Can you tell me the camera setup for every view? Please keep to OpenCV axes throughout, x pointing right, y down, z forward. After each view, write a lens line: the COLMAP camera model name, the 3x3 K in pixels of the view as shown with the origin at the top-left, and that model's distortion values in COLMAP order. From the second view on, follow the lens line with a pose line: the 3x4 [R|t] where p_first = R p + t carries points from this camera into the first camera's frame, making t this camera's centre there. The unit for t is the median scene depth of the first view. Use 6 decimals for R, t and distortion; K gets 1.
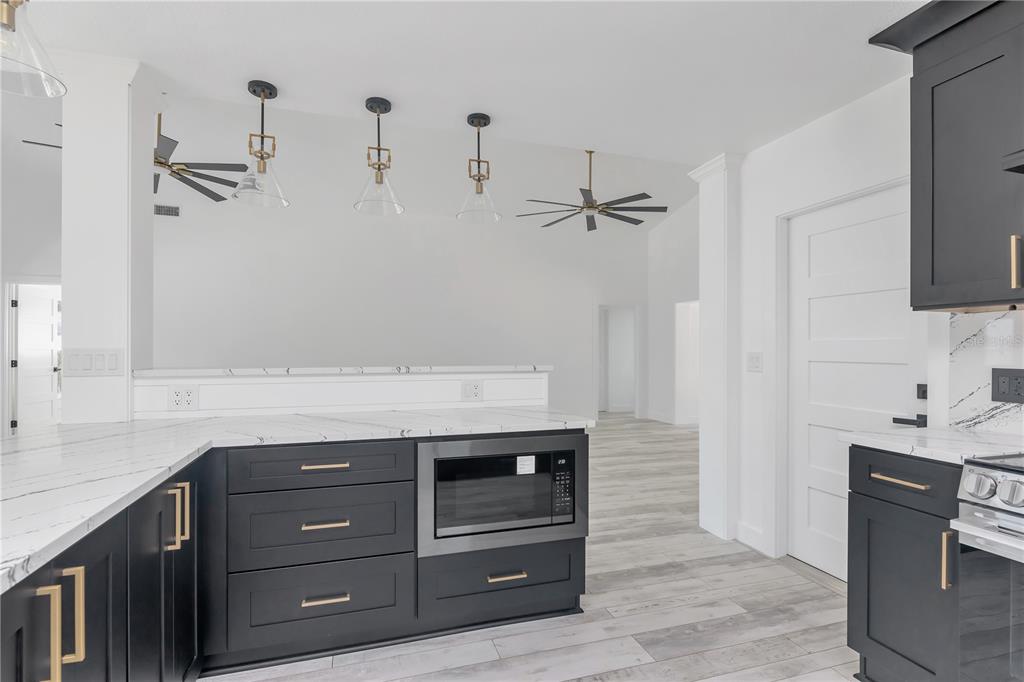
lens RADIAL K [[490.2, 0, 513.5], [0, 490.2, 346.8], [0, 0, 1]] dist [-0.003955, 0.000301]
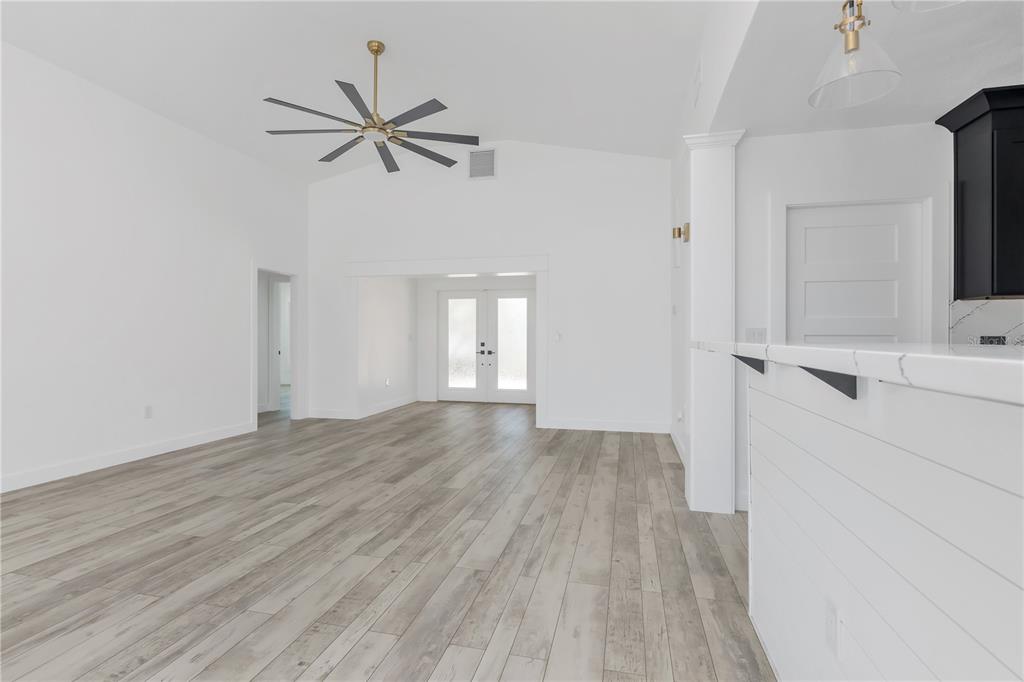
lens RADIAL K [[490.2, 0, 510.3], [0, 490.2, 337.8], [0, 0, 1]] dist [-0.003955, 0.000301]
pose [[0.514103, -0.002108, 0.857726, -0.954161], [-0.004300, 0.999978, 0.005035, 0.040515], [-0.857718, -0.006276, 0.514083, 1.251445]]
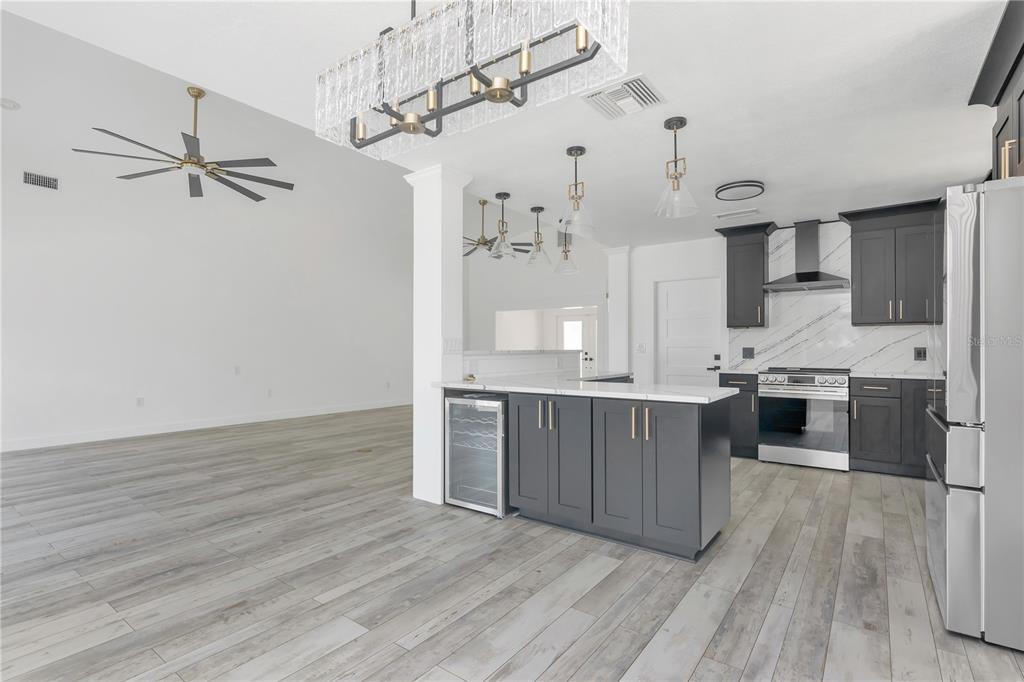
lens RADIAL K [[490.2, 0, 506.3], [0, 490.2, 342.1], [0, 0, 1]] dist [-0.003955, 0.000301]
pose [[0.812107, 0.005784, 0.583480, -1.647235], [-0.000653, 0.999959, -0.009005, 0.032361], [-0.583508, 0.006932, 0.812078, -0.499394]]
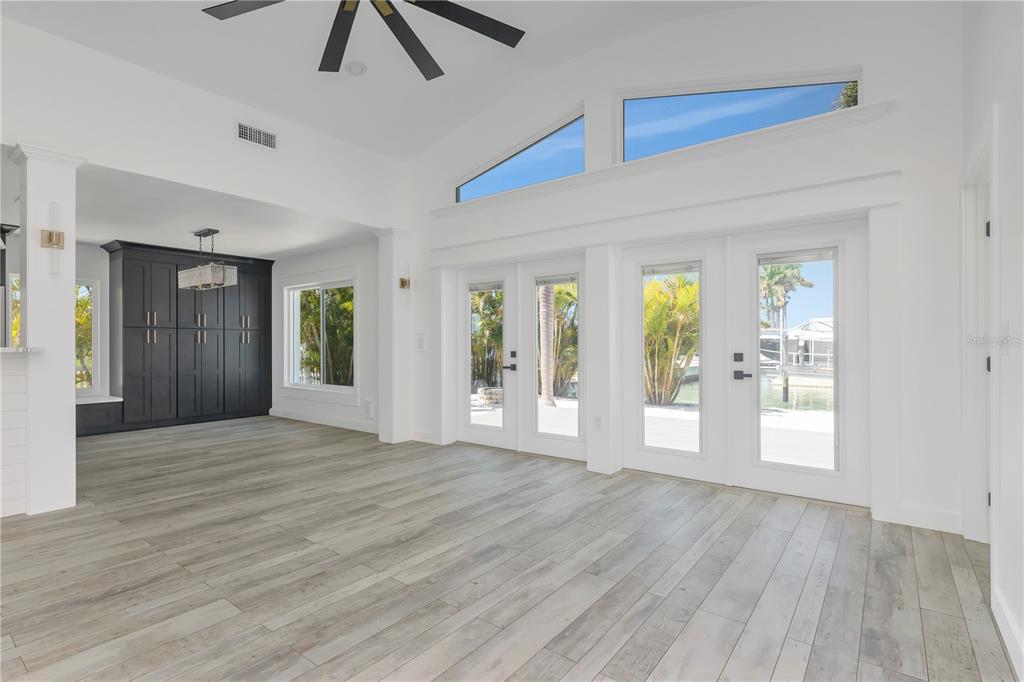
lens RADIAL K [[490.2, 0, 512.1], [0, 490.2, 348.6], [0, 0, 1]] dist [-0.003955, 0.000301]
pose [[-0.817446, 0.003146, -0.575997, -1.158228], [0.002779, 0.999995, 0.001518, 0.054786], [0.575999, -0.000360, -0.817450, 3.145892]]
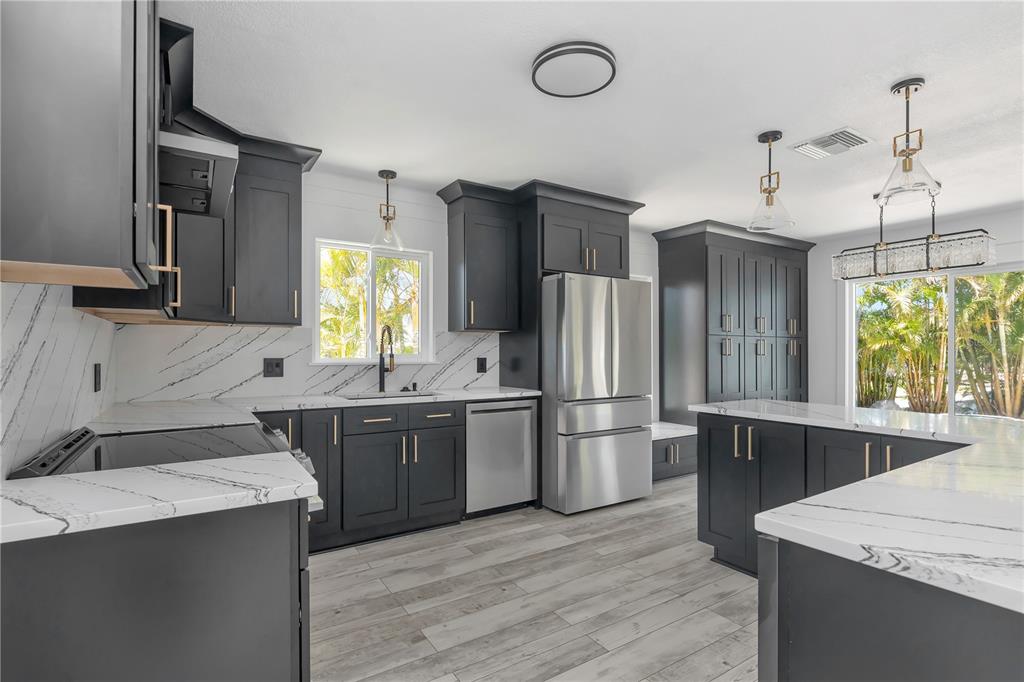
lens RADIAL K [[490.2, 0, 508.3], [0, 490.2, 346.9], [0, 0, 1]] dist [-0.003955, 0.000301]
pose [[-0.966126, -0.006391, -0.257993, 0.476228], [-0.004456, 0.999957, -0.008083, 0.004599], [0.258033, -0.006660, -0.966113, 1.364482]]
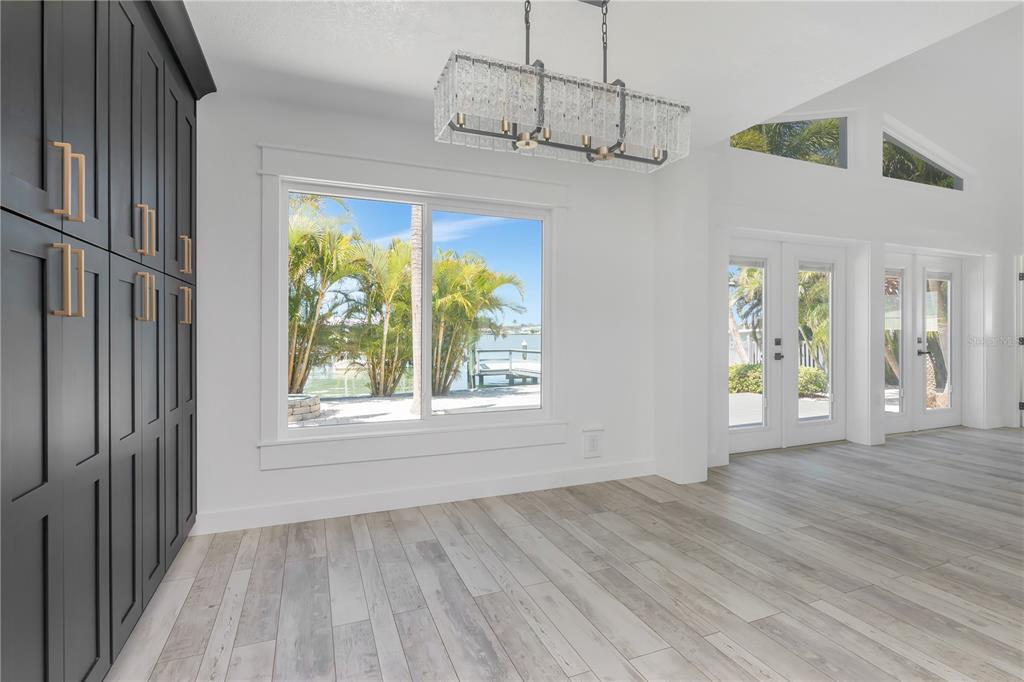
lens RADIAL K [[490.2, 0, 518.2], [0, 490.2, 338.5], [0, 0, 1]] dist [-0.003955, 0.000301]
pose [[0.096839, 0.012314, -0.995224, -0.519330], [0.003656, 0.999912, 0.012728, 0.039304], [0.995293, -0.004871, 0.096786, -0.108334]]
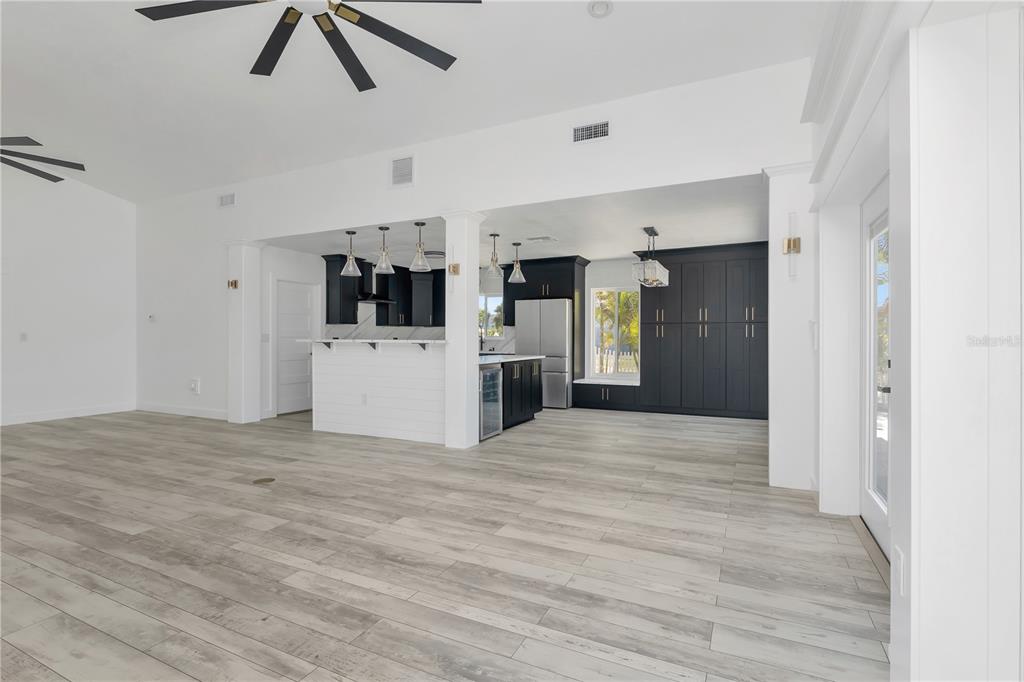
lens RADIAL K [[490.2, 0, 511.6], [0, 490.2, 338.8], [0, 0, 1]] dist [-0.003955, 0.000301]
pose [[-0.726740, -0.004050, 0.686901, -2.647522], [-0.006133, 0.999981, -0.000593, 0.040629], [-0.686885, -0.004644, -0.726751, 2.585405]]
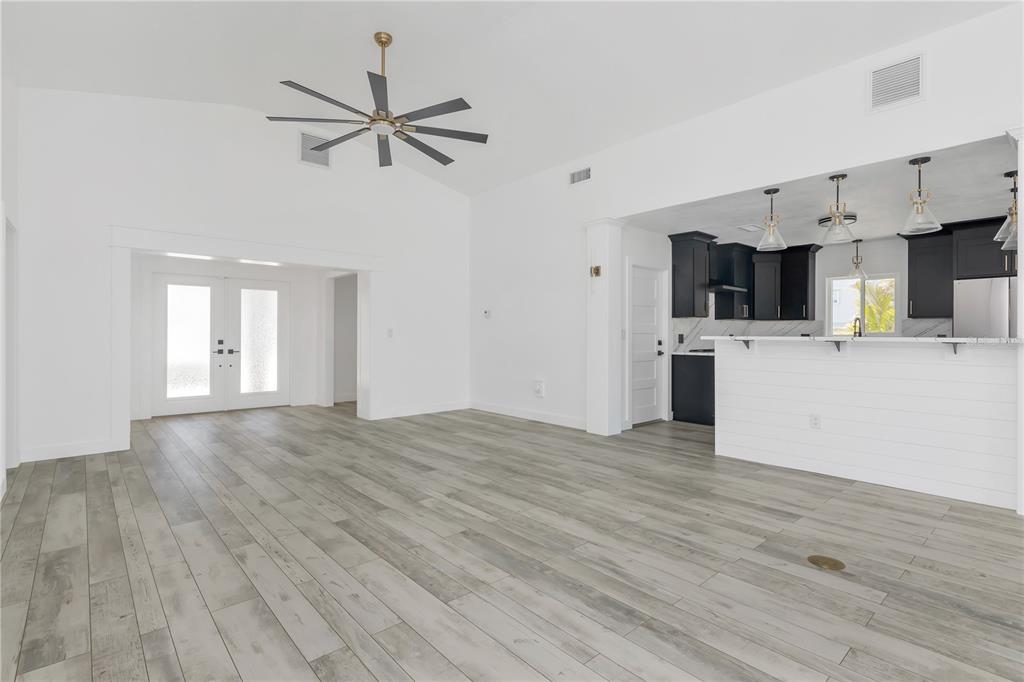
lens RADIAL K [[490.2, 0, 512.4], [0, 490.2, 337.4], [0, 0, 1]] dist [-0.003955, 0.000301]
pose [[-0.407185, -0.008799, 0.913303, -1.510933], [-0.007350, 0.999953, 0.006357, 0.047053], [-0.913316, -0.004124, -0.407231, 3.011735]]
